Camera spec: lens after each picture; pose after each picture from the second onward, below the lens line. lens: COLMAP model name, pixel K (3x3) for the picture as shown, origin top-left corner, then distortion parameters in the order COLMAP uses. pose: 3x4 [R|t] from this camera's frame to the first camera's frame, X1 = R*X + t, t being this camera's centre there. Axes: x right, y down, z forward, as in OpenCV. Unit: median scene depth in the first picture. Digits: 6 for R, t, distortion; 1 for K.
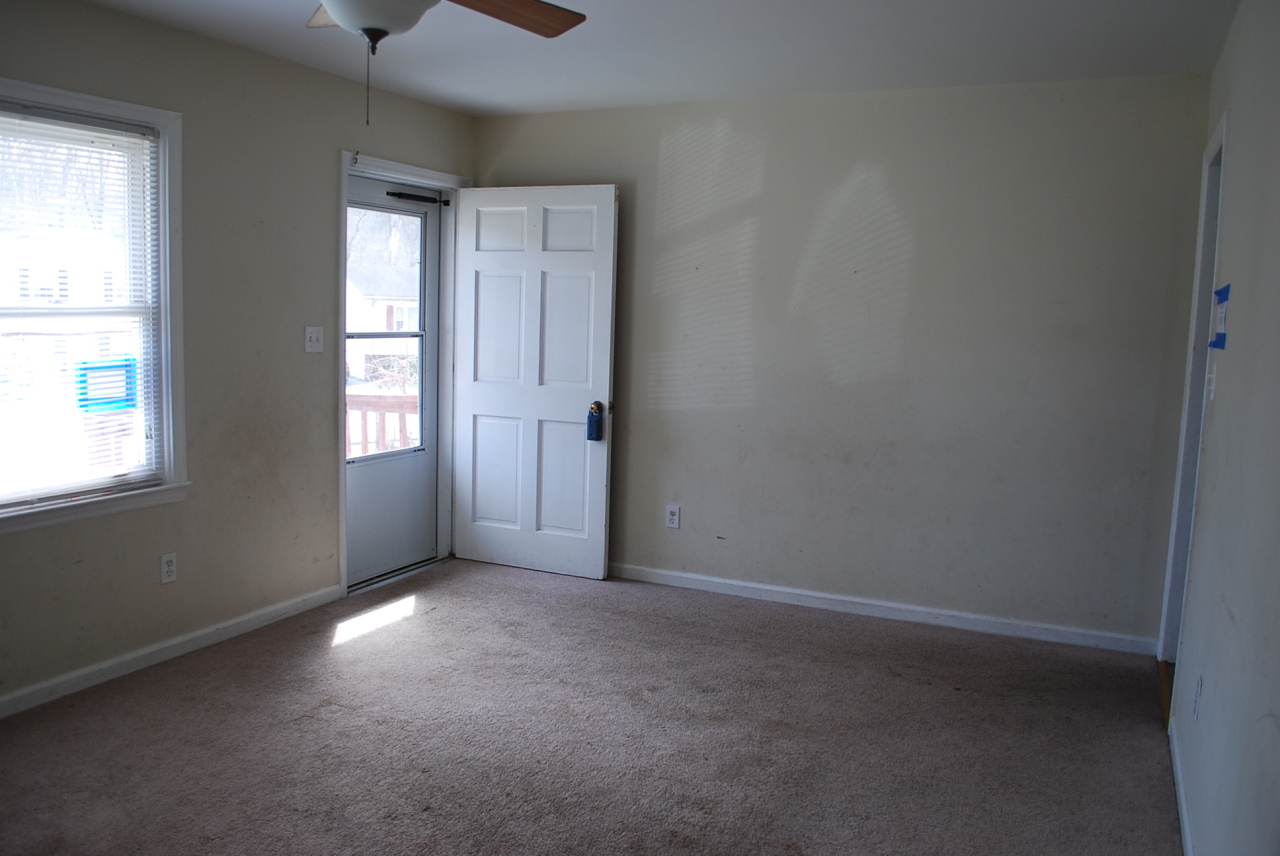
lens RADIAL K [[1031.0, 0, 638.1], [0, 1031.0, 427.9], [0, 0, 1]] dist [-0.062590, 0.007085]
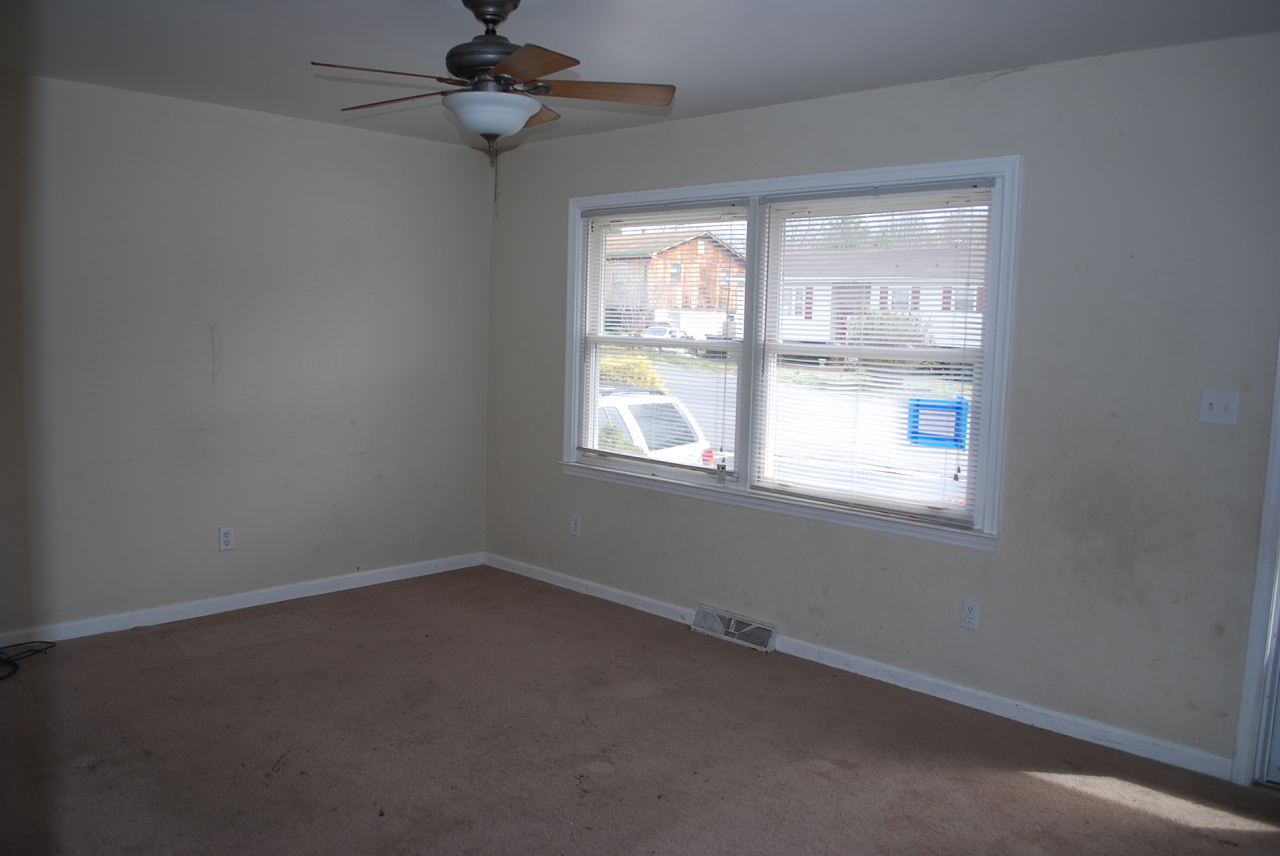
lens RADIAL K [[1031.0, 0, 638.1], [0, 1031.0, 424.7], [0, 0, 1]] dist [-0.062590, 0.007085]
pose [[-0.333540, 0.057363, -0.940989, 0.612796], [-0.147700, 0.982641, 0.112256, -0.115211], [0.931094, 0.176426, -0.319278, 1.037833]]
